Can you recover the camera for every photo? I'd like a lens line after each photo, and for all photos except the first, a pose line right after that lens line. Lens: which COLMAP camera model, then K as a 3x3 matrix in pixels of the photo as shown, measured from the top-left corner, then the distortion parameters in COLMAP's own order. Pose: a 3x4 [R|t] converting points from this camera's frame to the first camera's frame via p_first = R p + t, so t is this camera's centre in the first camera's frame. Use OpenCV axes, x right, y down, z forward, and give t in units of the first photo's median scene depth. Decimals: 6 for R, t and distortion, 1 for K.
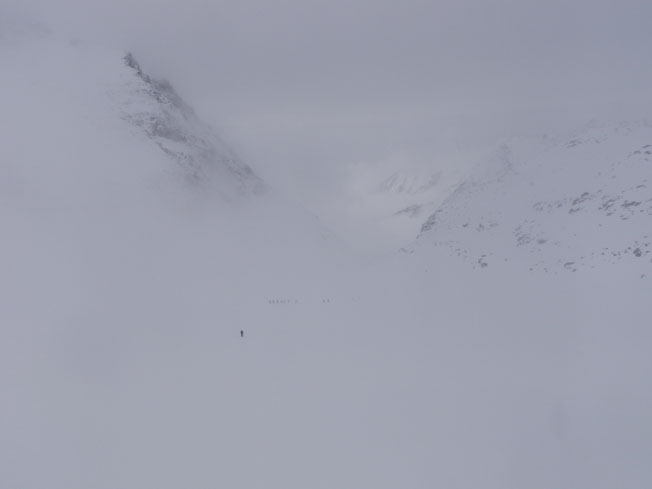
lens RADIAL K [[525.4, 0, 323.1], [0, 525.4, 243.5], [0, 0, 1]] dist [-0.102666, 0.084918]
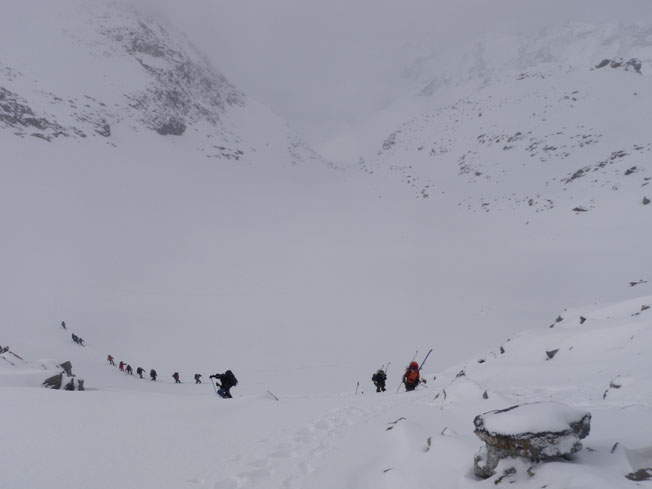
lens RADIAL K [[525.4, 0, 325.6], [0, 525.4, 239.9], [0, 0, 1]] dist [-0.102666, 0.084918]
pose [[0.997622, 0.015581, 0.067139, -0.003974], [-0.028604, 0.979859, 0.197631, -0.052173], [-0.062707, -0.199081, 0.977975, -0.116982]]
